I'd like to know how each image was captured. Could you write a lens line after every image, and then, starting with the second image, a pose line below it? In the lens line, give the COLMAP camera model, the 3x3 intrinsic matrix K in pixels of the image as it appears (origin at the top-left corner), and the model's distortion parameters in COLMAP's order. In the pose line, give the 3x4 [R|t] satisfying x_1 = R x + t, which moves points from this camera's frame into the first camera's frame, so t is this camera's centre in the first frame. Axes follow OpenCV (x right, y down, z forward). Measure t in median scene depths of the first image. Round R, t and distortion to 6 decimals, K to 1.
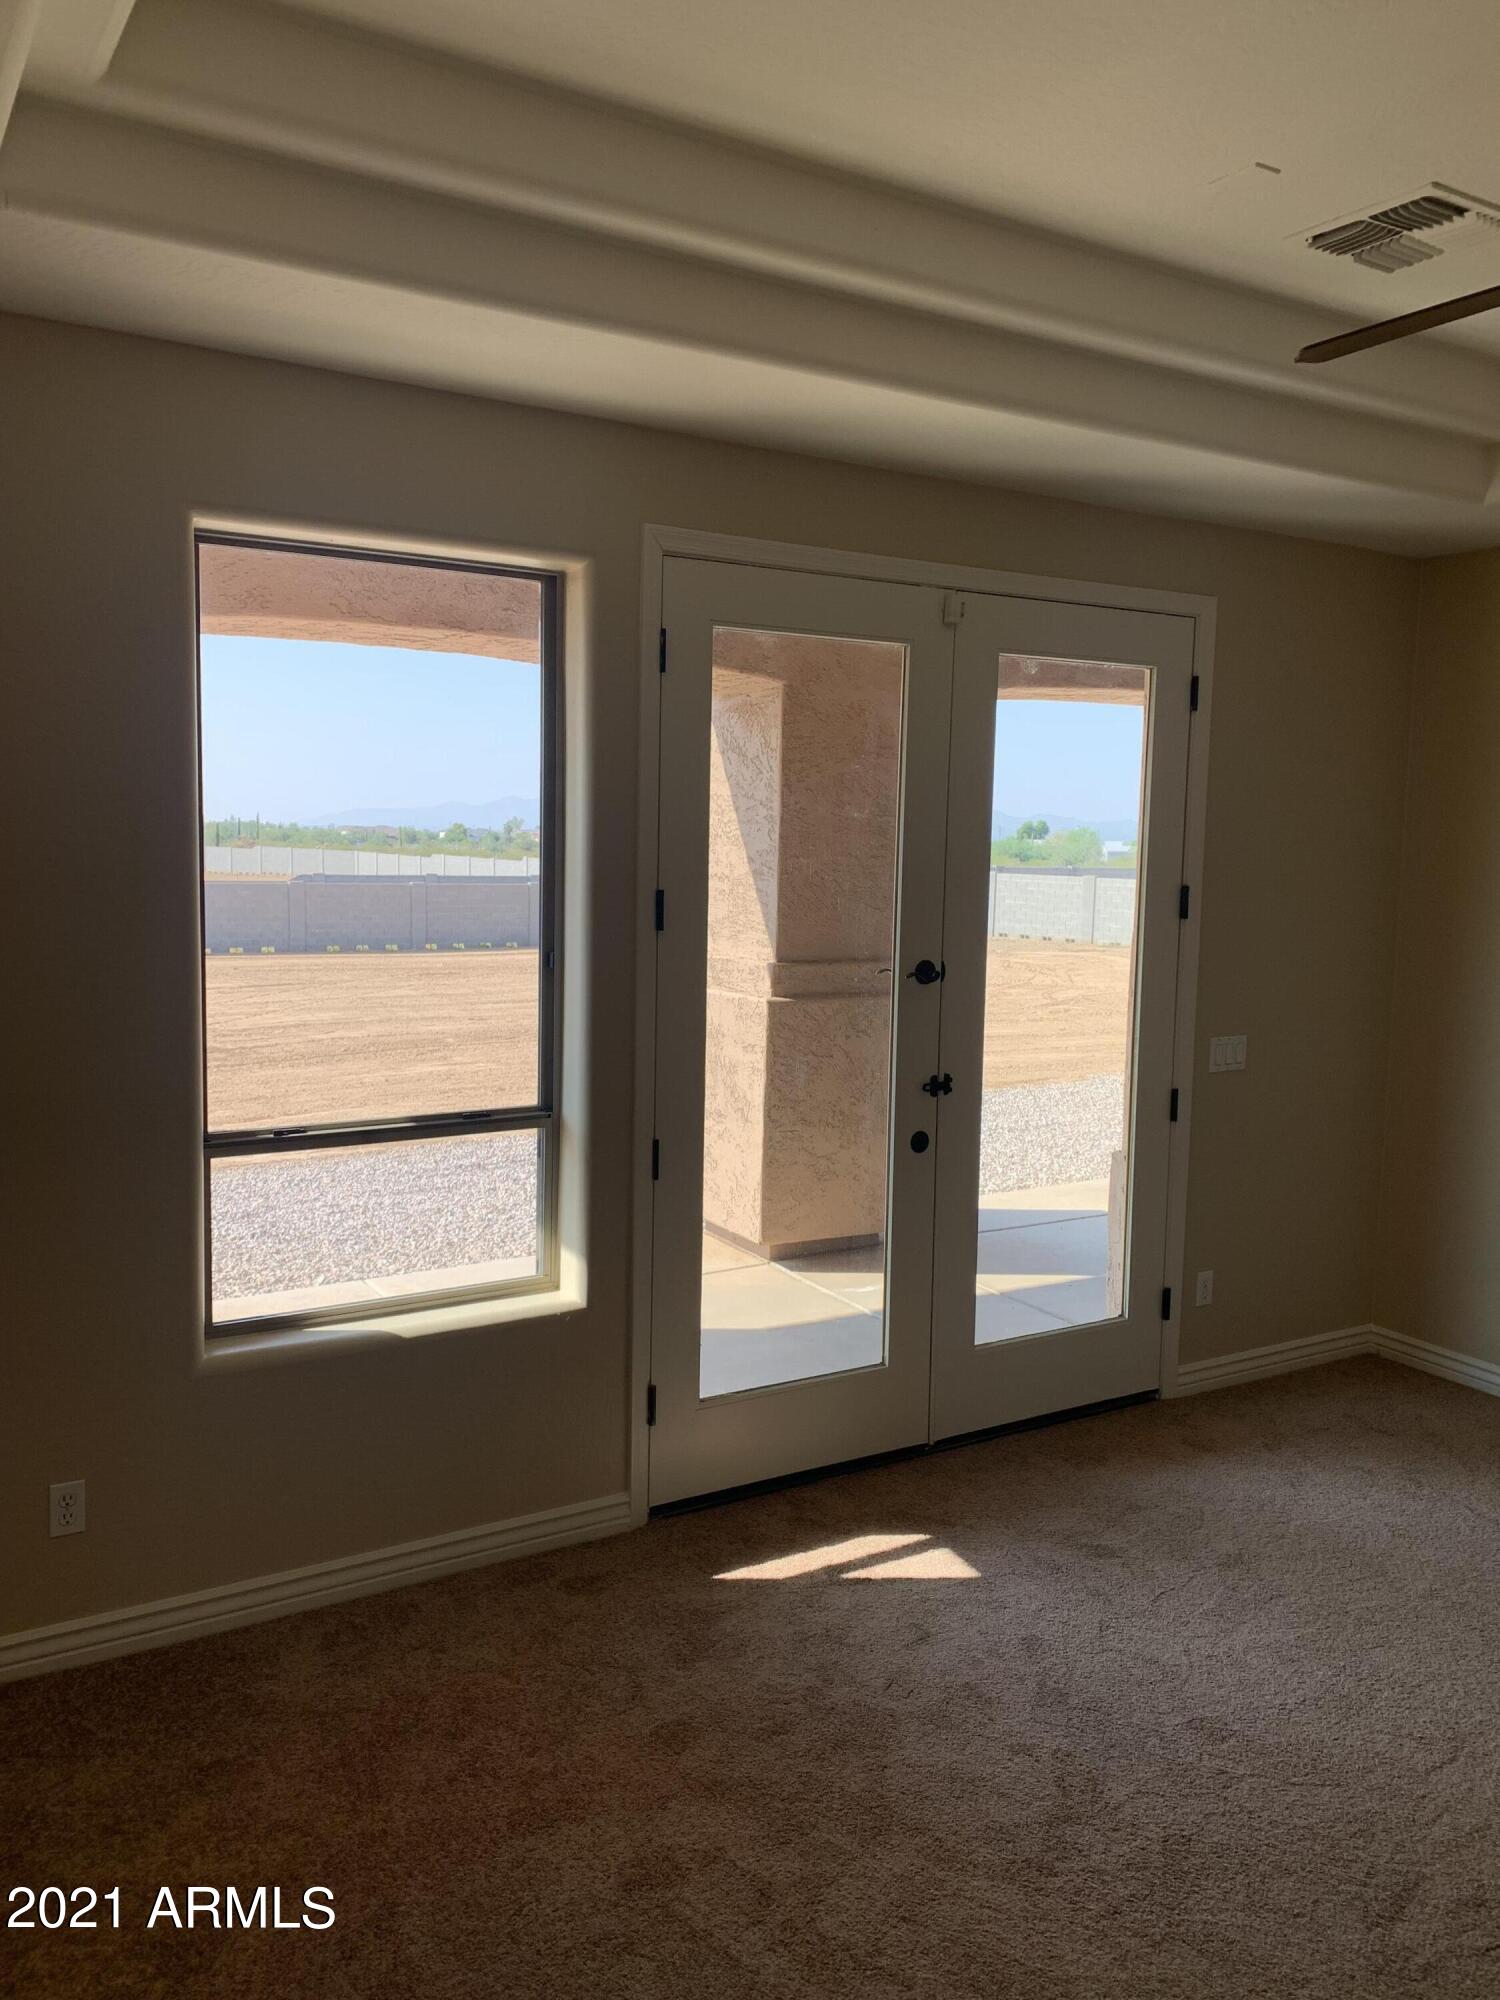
lens RADIAL K [[1532.0, 0, 728.5], [0, 1532.0, 974.5], [0, 0, 1]] dist [0.037685, -0.025982]
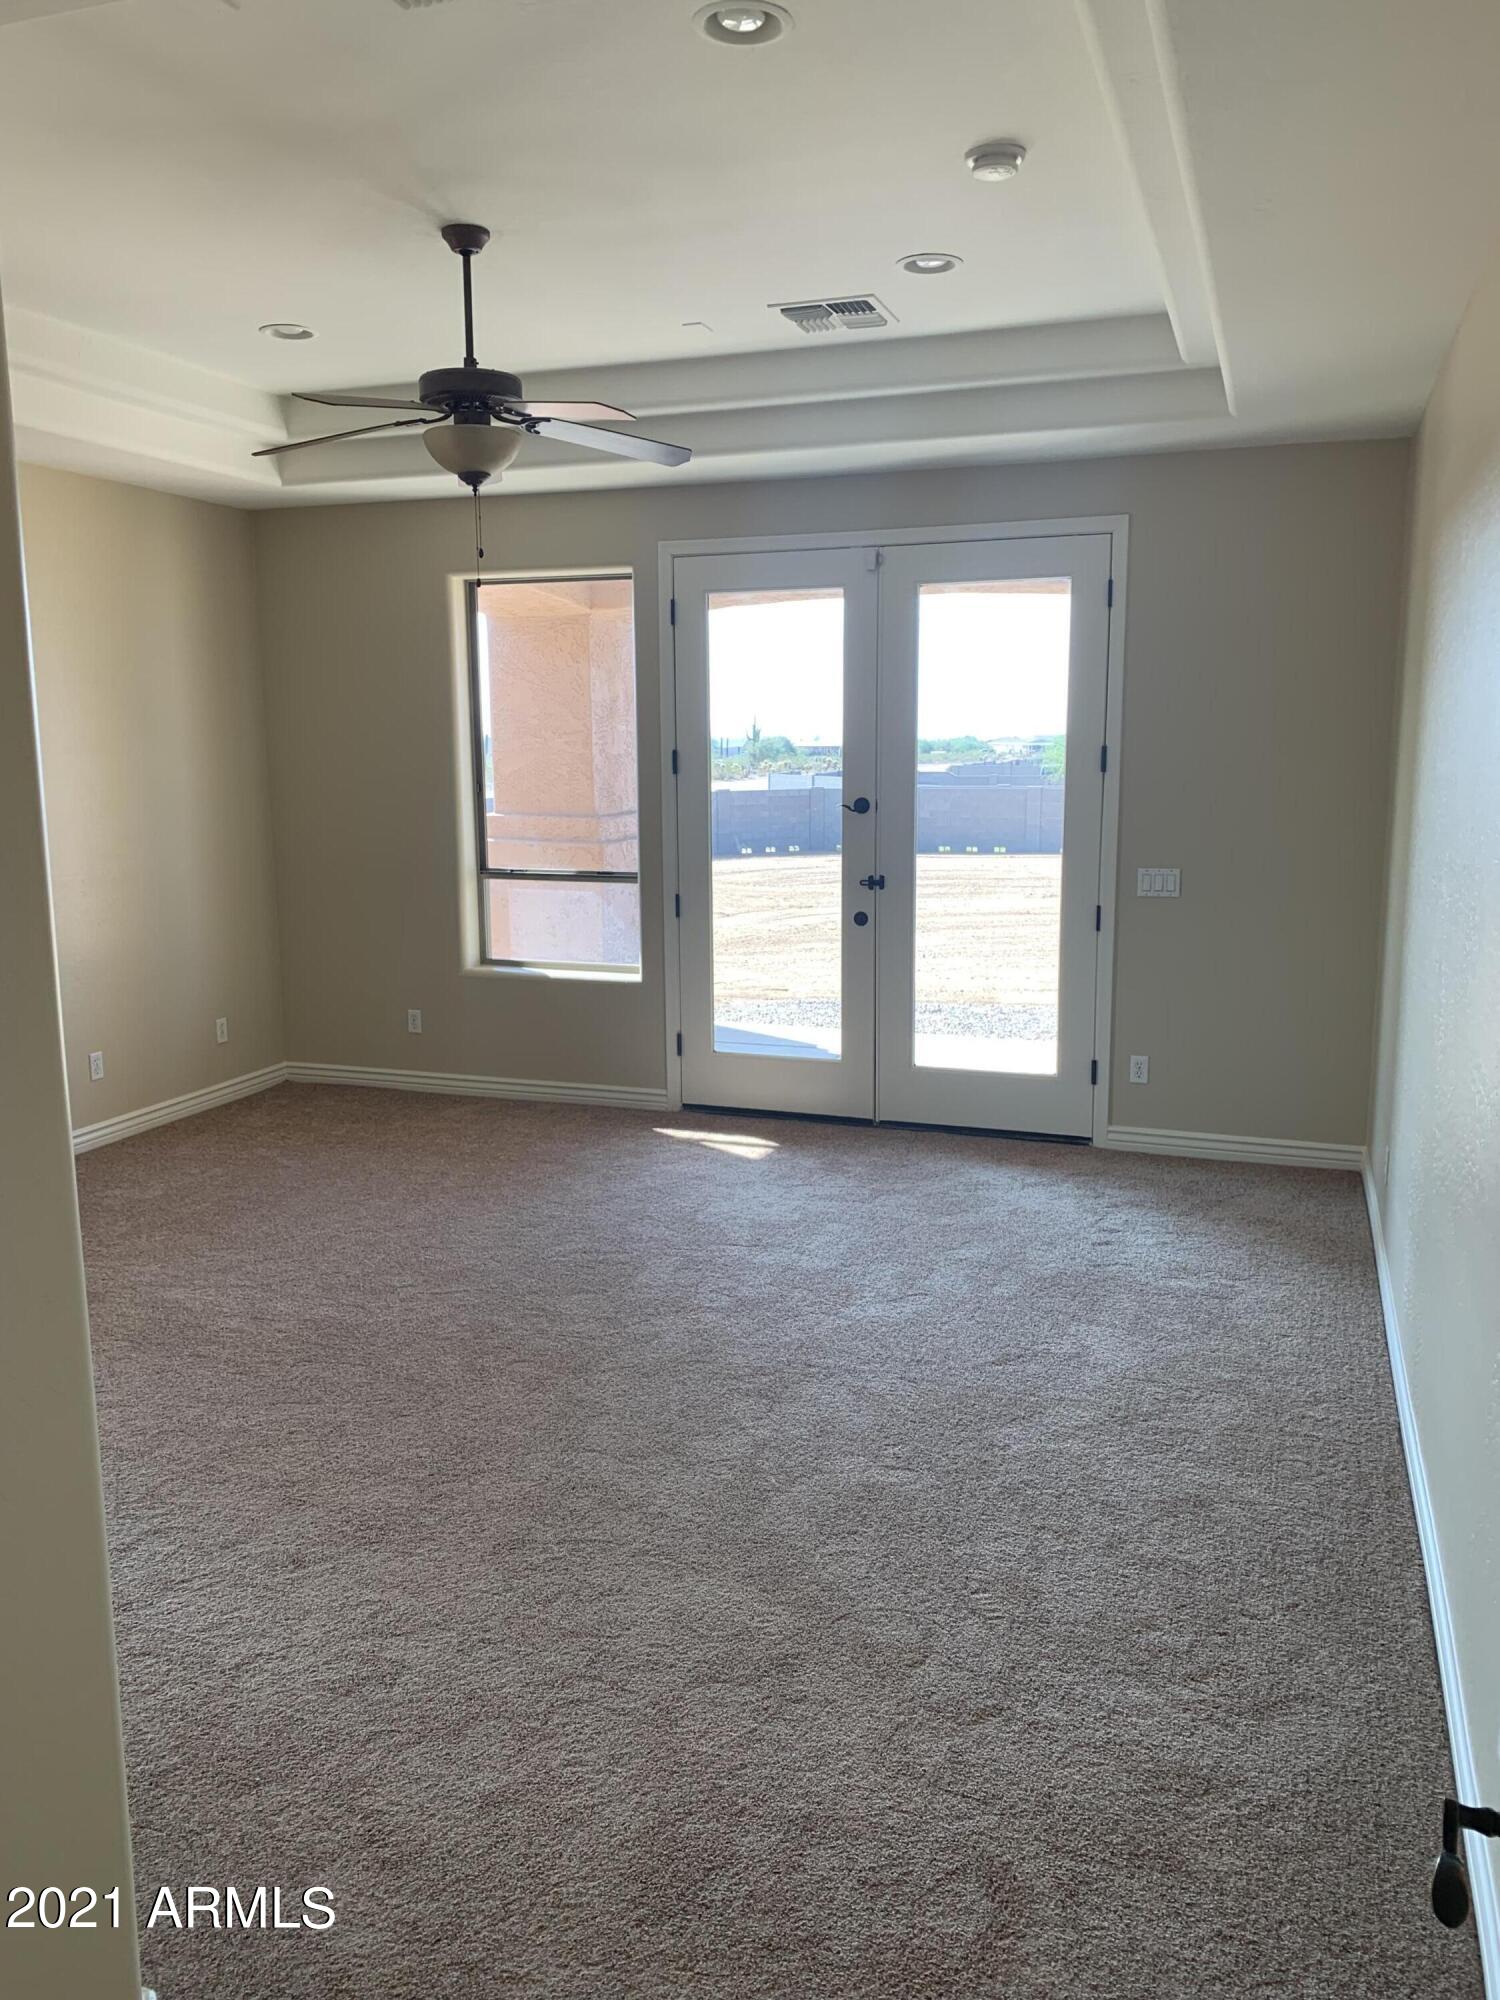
lens RADIAL K [[1532.0, 0, 693.4], [0, 1532.0, 997.3], [0, 0, 1]] dist [0.037685, -0.025982]
pose [[0.622566, 0.117699, -0.773666, 1.120366], [-0.046520, 0.992443, 0.113547, 0.020174], [0.781184, -0.034699, 0.623336, -0.074957]]
